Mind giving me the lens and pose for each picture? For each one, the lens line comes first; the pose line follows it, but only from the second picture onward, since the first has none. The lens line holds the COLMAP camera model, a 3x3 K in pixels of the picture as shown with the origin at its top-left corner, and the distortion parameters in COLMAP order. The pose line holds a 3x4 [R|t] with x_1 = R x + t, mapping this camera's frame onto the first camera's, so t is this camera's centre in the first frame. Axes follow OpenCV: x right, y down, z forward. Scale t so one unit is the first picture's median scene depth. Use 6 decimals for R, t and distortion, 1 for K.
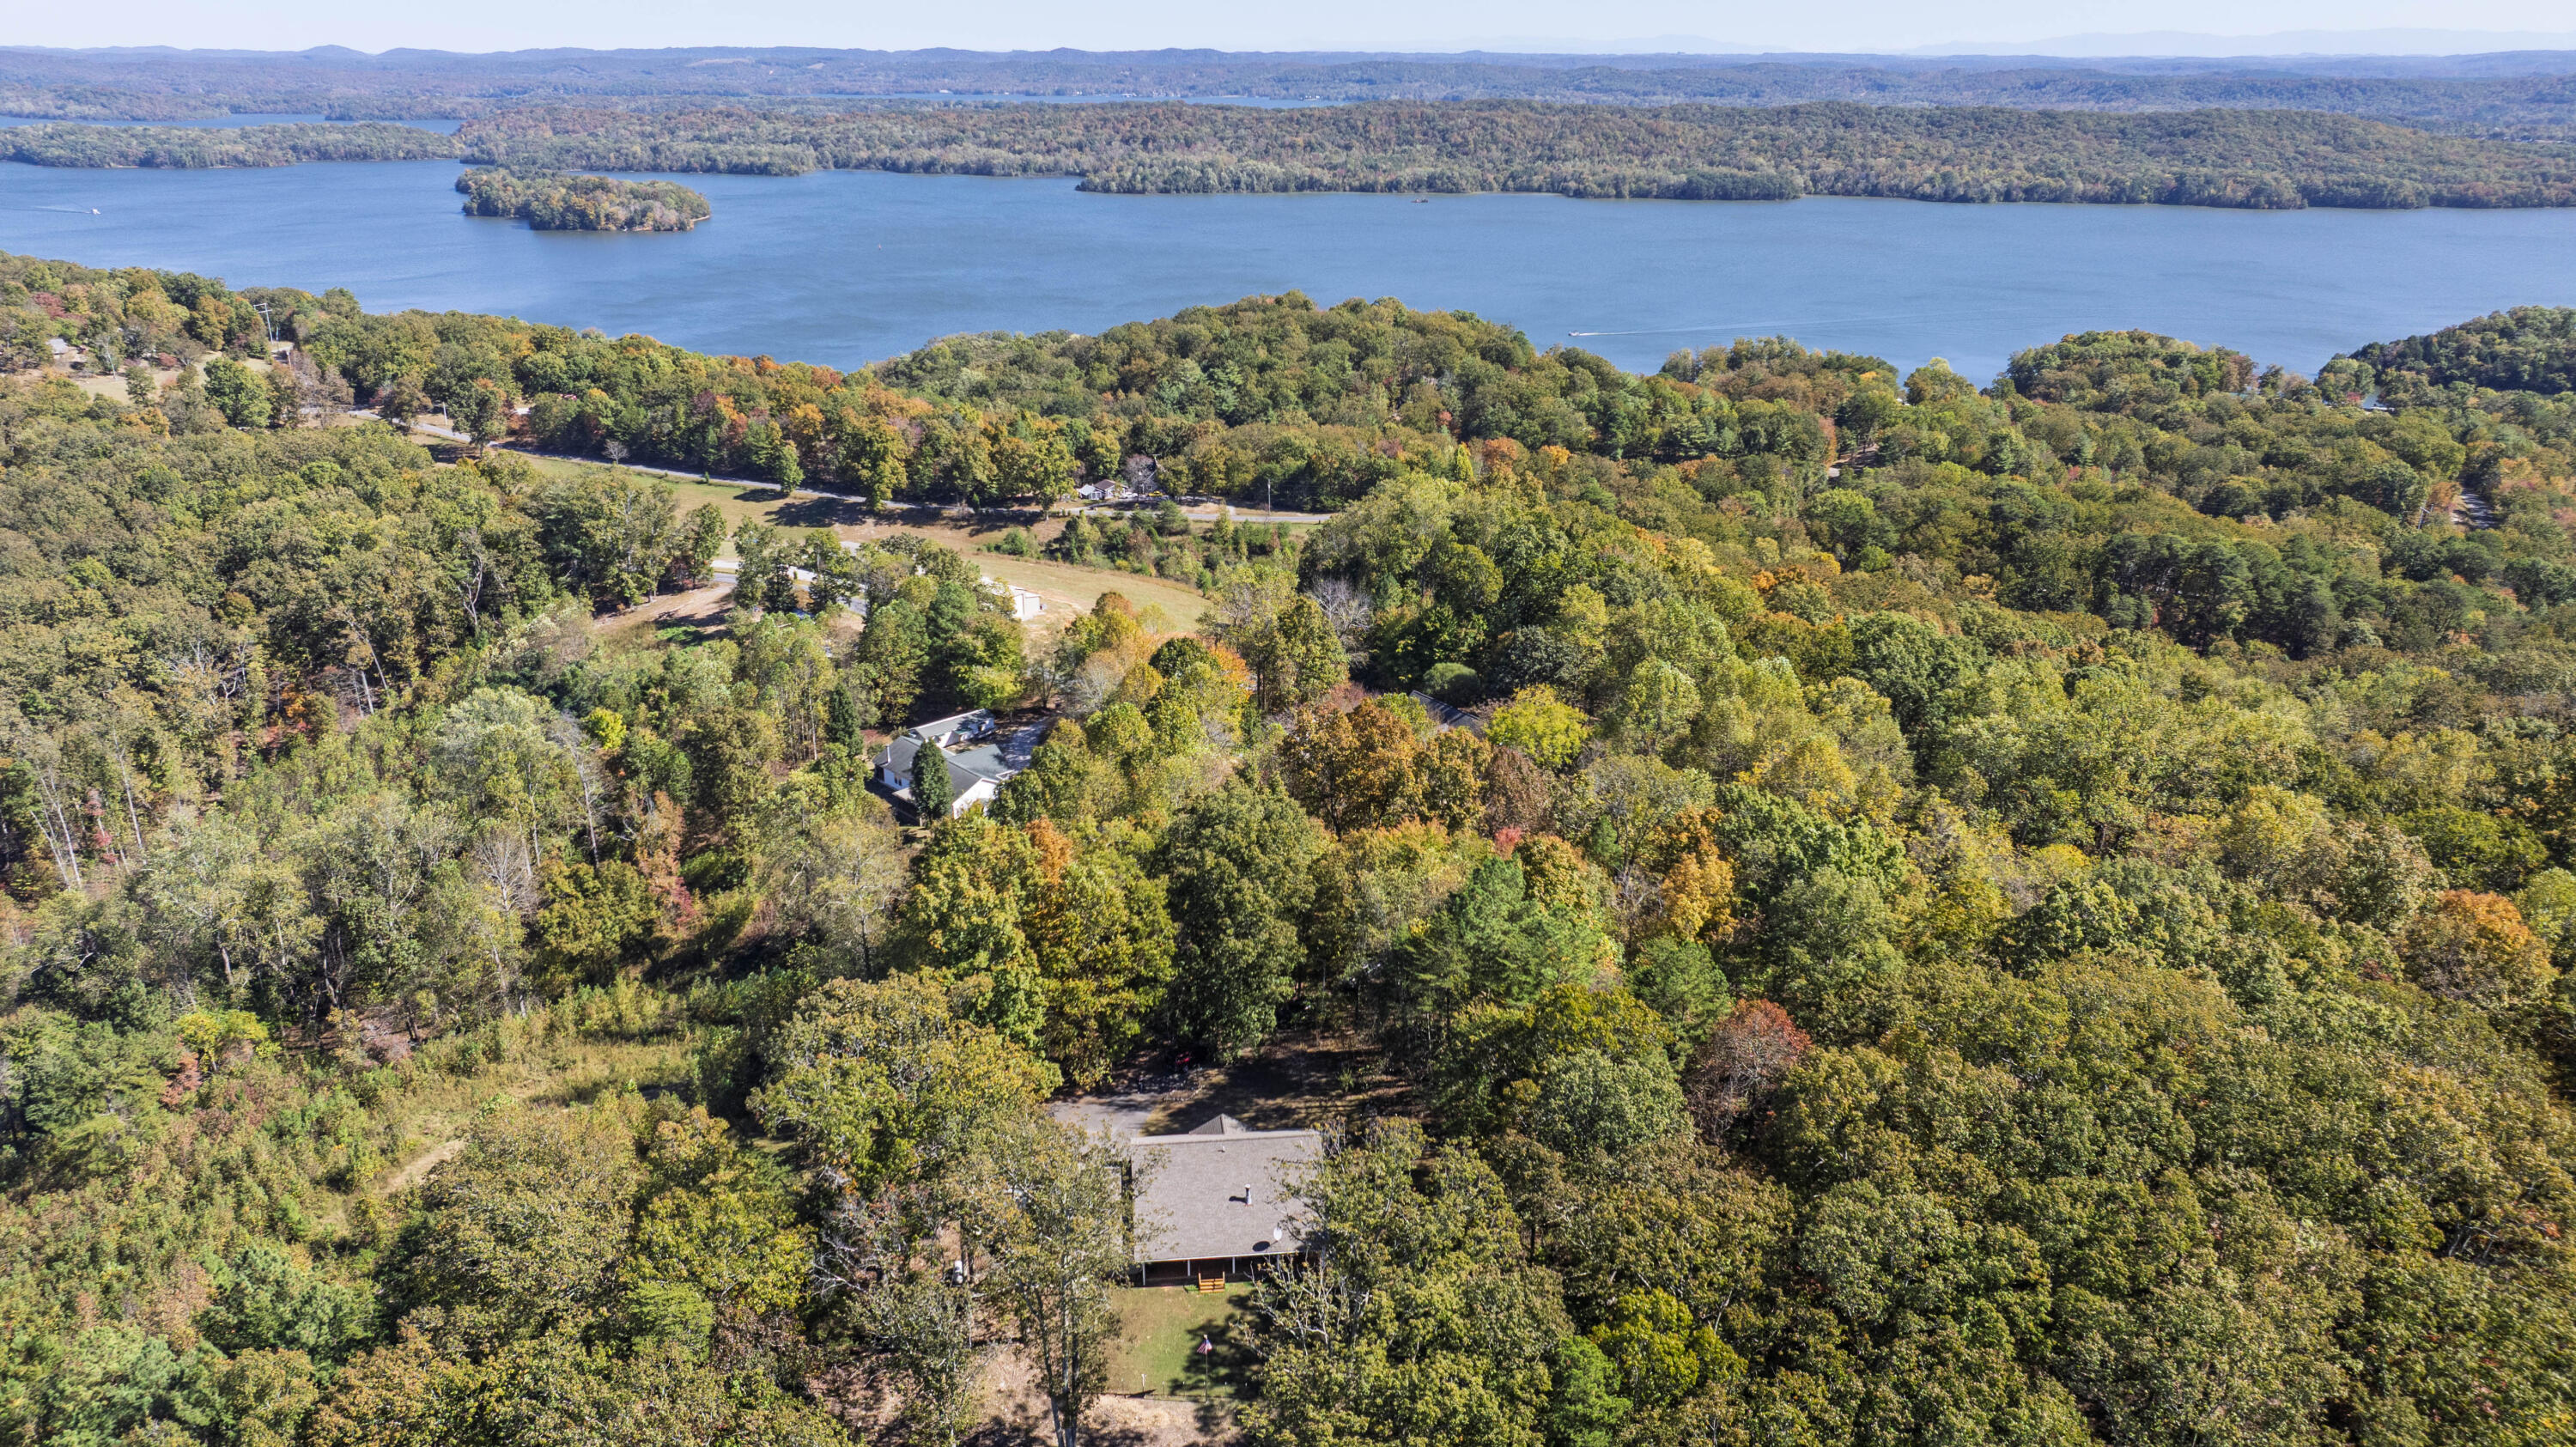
lens RADIAL K [[1716.1, 0, 1288.0], [0, 1716.1, 723.5], [0, 0, 1]] dist [-0.018170, -0.000019]
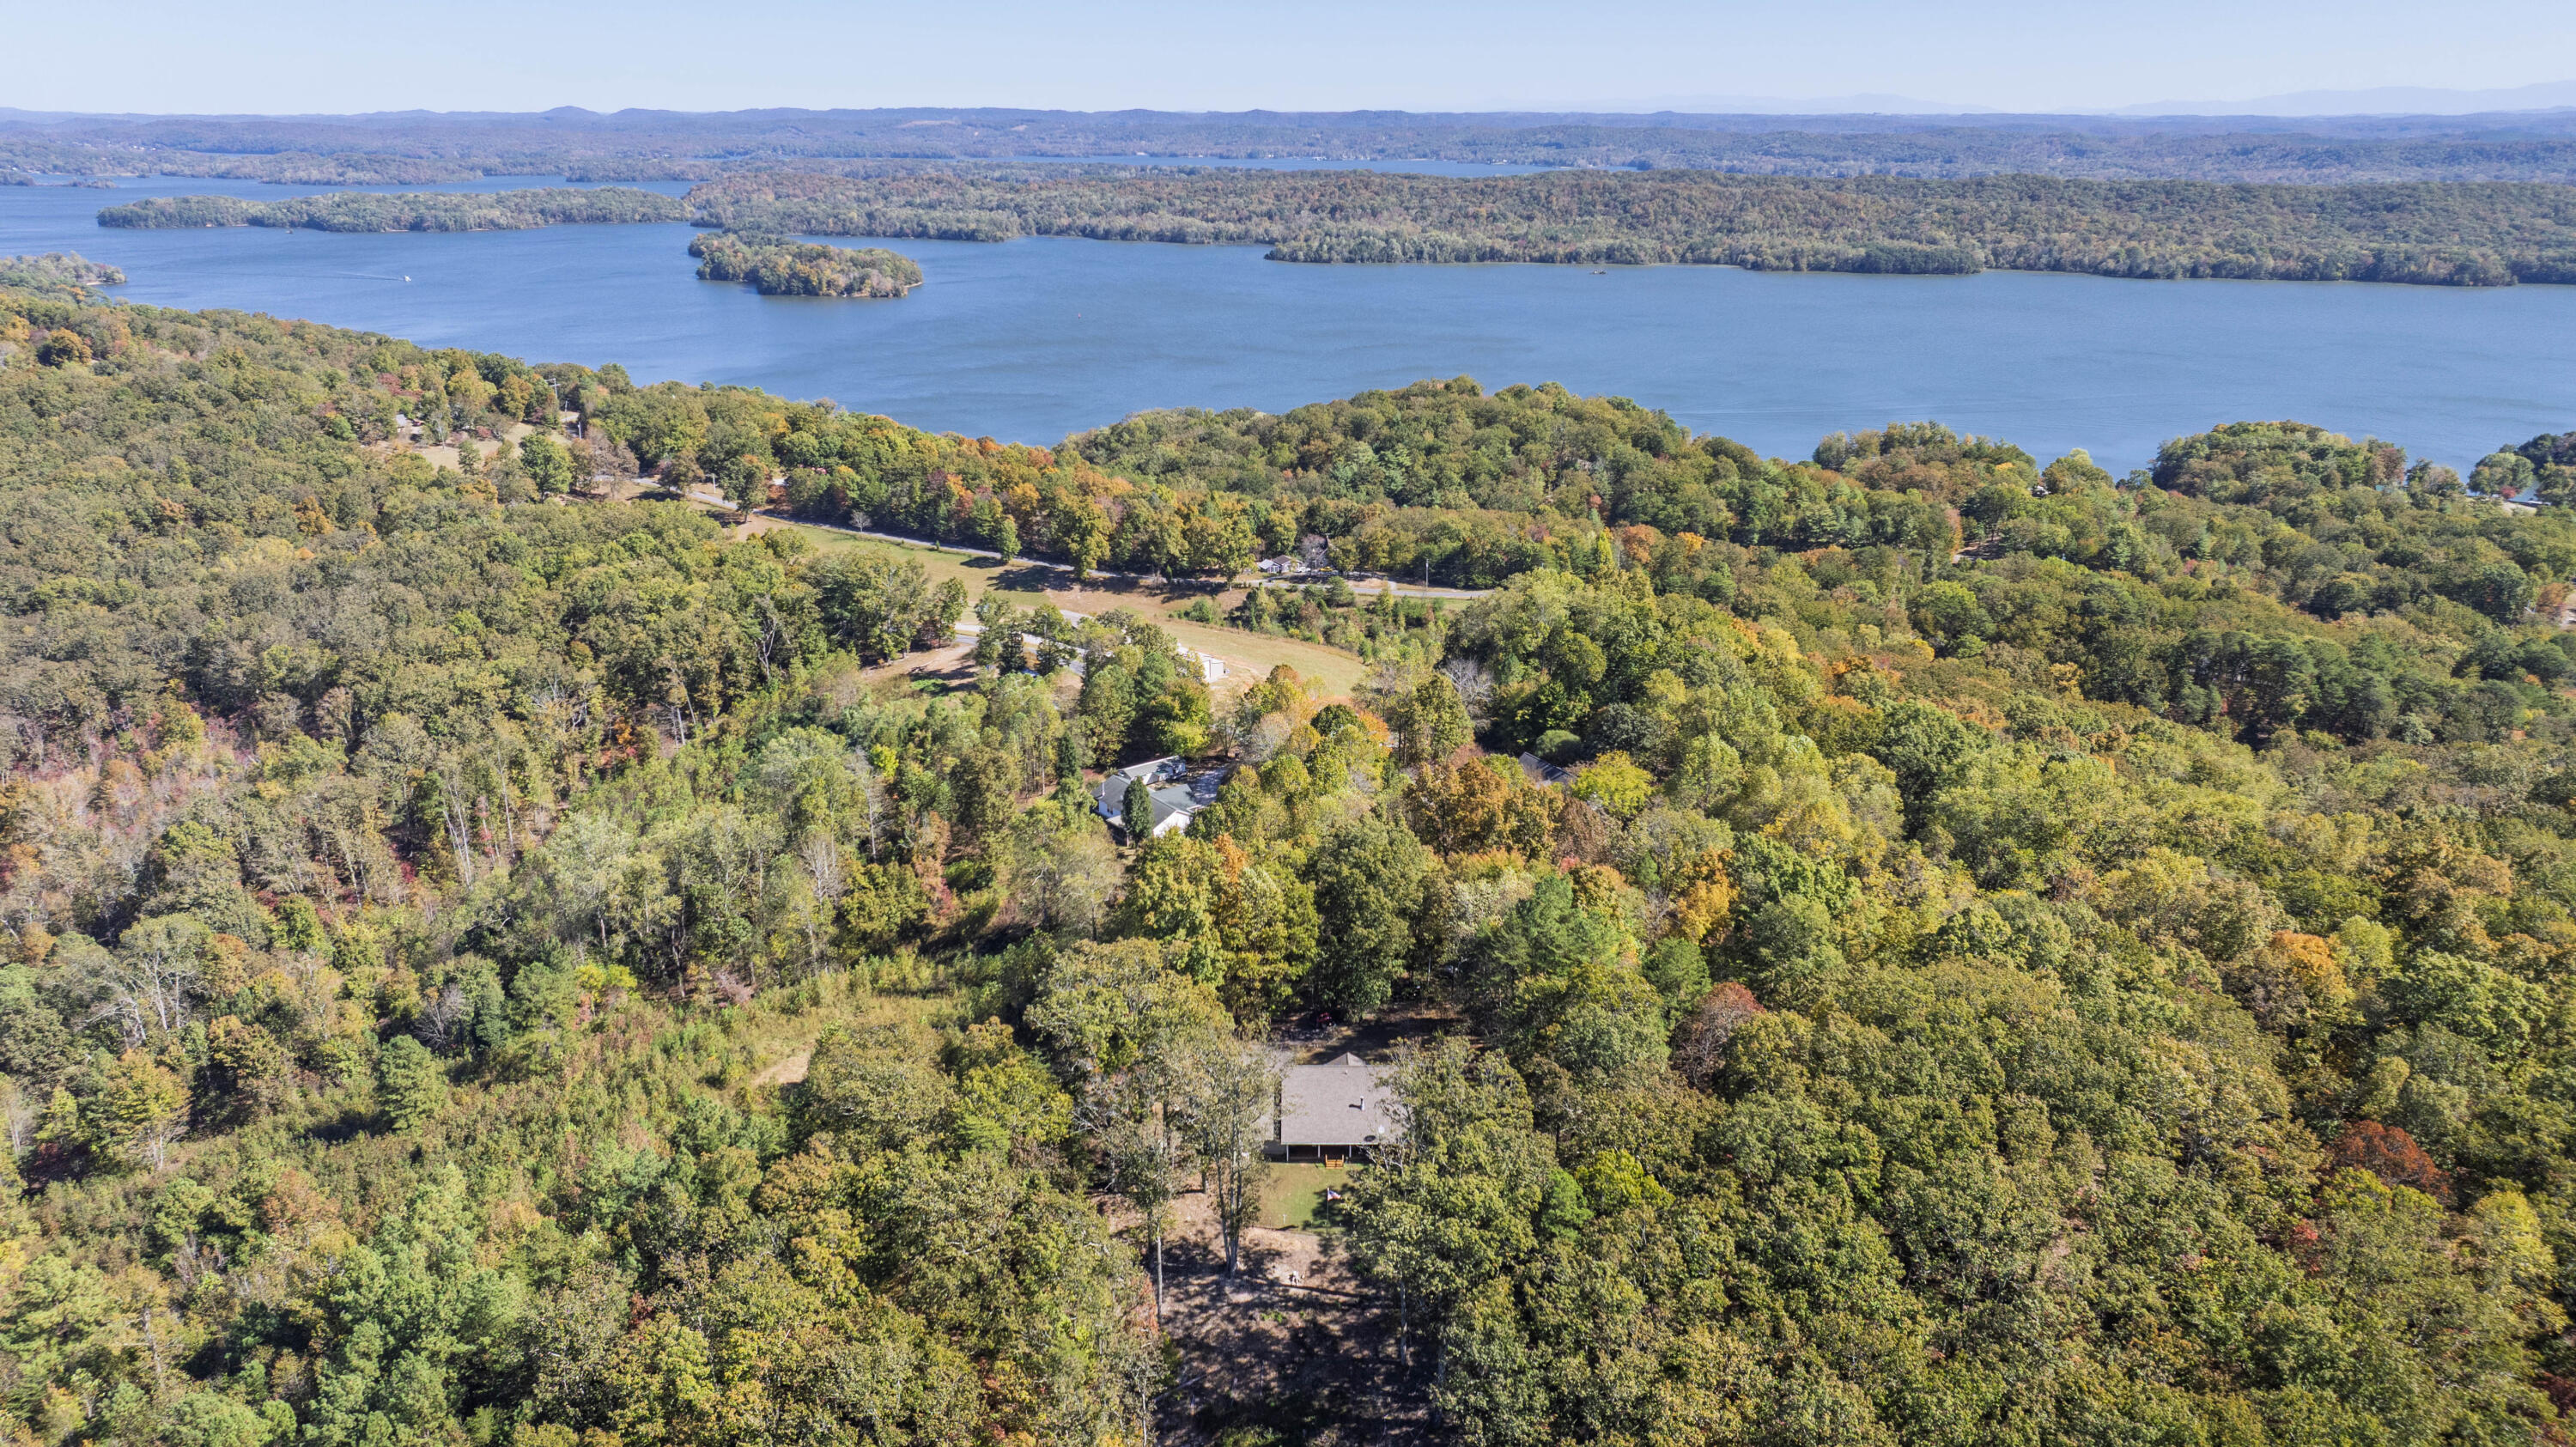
lens RADIAL K [[1731.5, 0, 1288.0], [0, 1731.5, 723.5], [0, 0, 1]] dist [0.008532, -0.003300]
pose [[0.994519, 0.030806, -0.099910, 0.014366], [-0.033802, 0.999024, -0.028428, 0.000618], [0.098937, 0.031649, 0.994590, -0.130110]]
